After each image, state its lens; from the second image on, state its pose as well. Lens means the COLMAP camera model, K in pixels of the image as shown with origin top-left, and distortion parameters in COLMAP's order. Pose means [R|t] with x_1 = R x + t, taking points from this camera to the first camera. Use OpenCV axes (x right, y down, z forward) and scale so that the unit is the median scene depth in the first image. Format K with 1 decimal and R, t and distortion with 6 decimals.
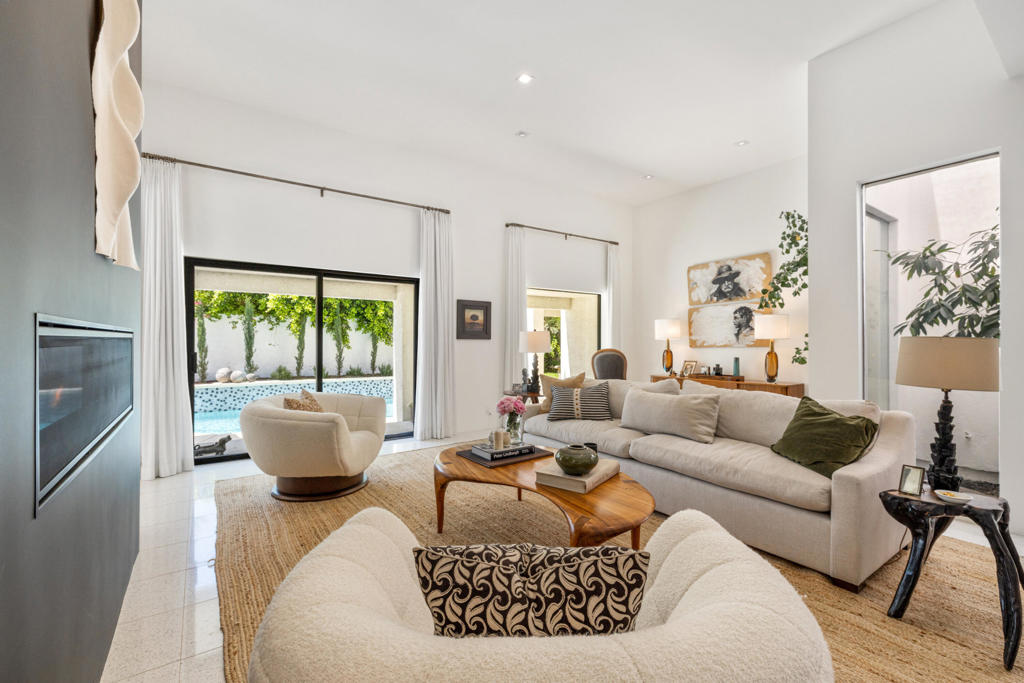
lens RADIAL K [[444.0, 0, 515.1], [0, 444.0, 337.9], [0, 0, 1]] dist [-0.000087, -0.000083]
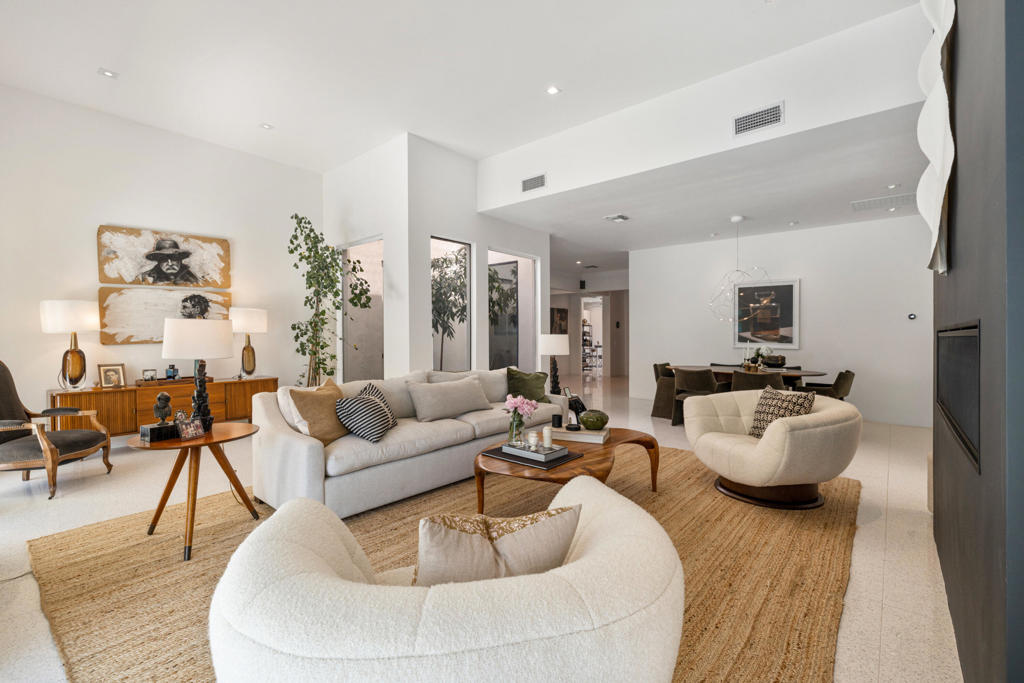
lens RADIAL K [[443.6, 0, 510.8], [0, 443.6, 337.1], [0, 0, 1]] dist [0.000334, -0.000078]
pose [[-0.238277, -0.006968, 0.971172, -0.448816], [-0.007497, 0.999958, 0.005335, 0.001219], [-0.971168, -0.006009, -0.238319, 0.607477]]
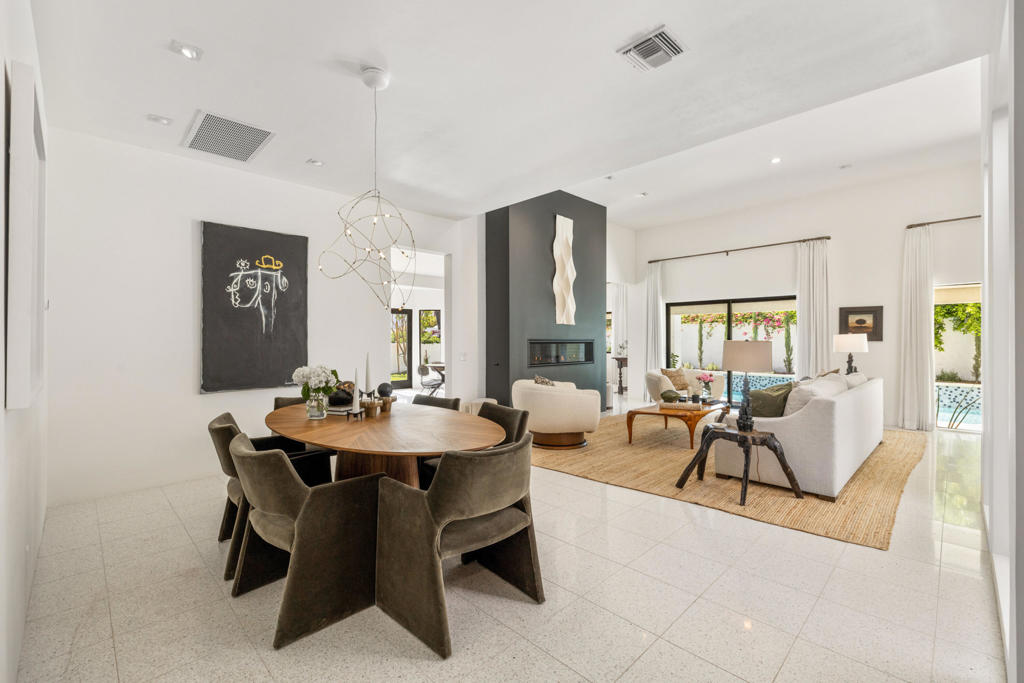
lens RADIAL K [[439.2, 0, 513.2], [0, 439.2, 340.1], [0, 0, 1]] dist [0.001313, 0.000441]
pose [[0.164810, -0.005391, -0.986311, 0.819600], [0.006802, 0.999967, -0.004330, -0.000503], [0.986302, -0.005995, 0.164841, -0.049671]]
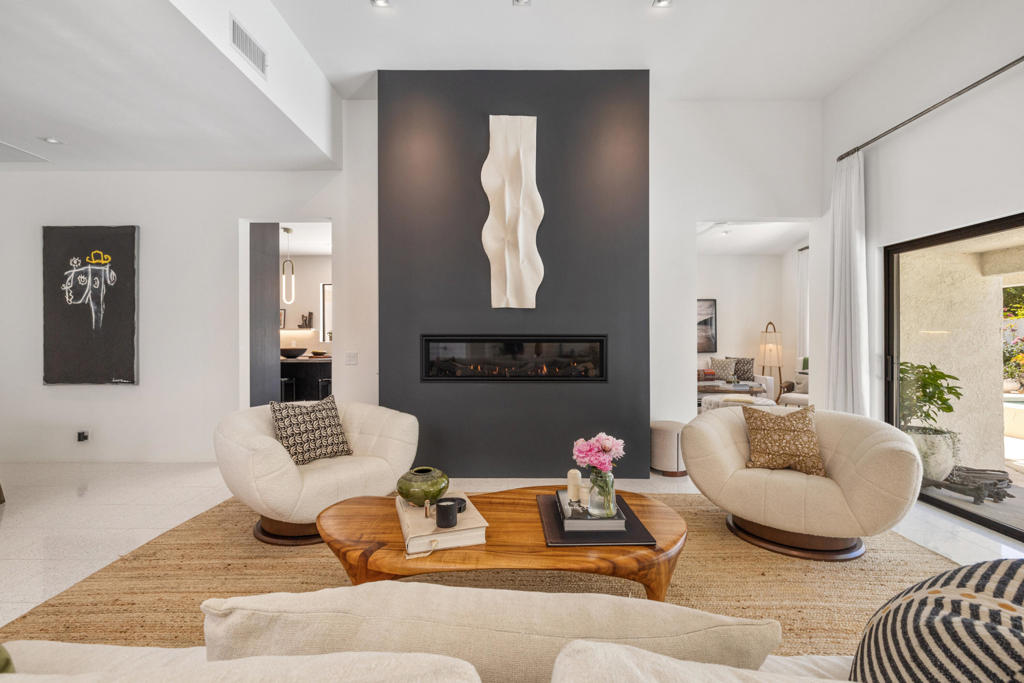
lens RADIAL K [[444.0, 0, 515.1], [0, 444.0, 337.9], [0, 0, 1]] dist [-0.000087, -0.000083]
pose [[-0.579246, -0.004765, -0.815139, 0.265872], [0.000546, 0.999980, -0.006233, 0.002029], [0.815152, -0.004056, -0.579233, 0.614394]]
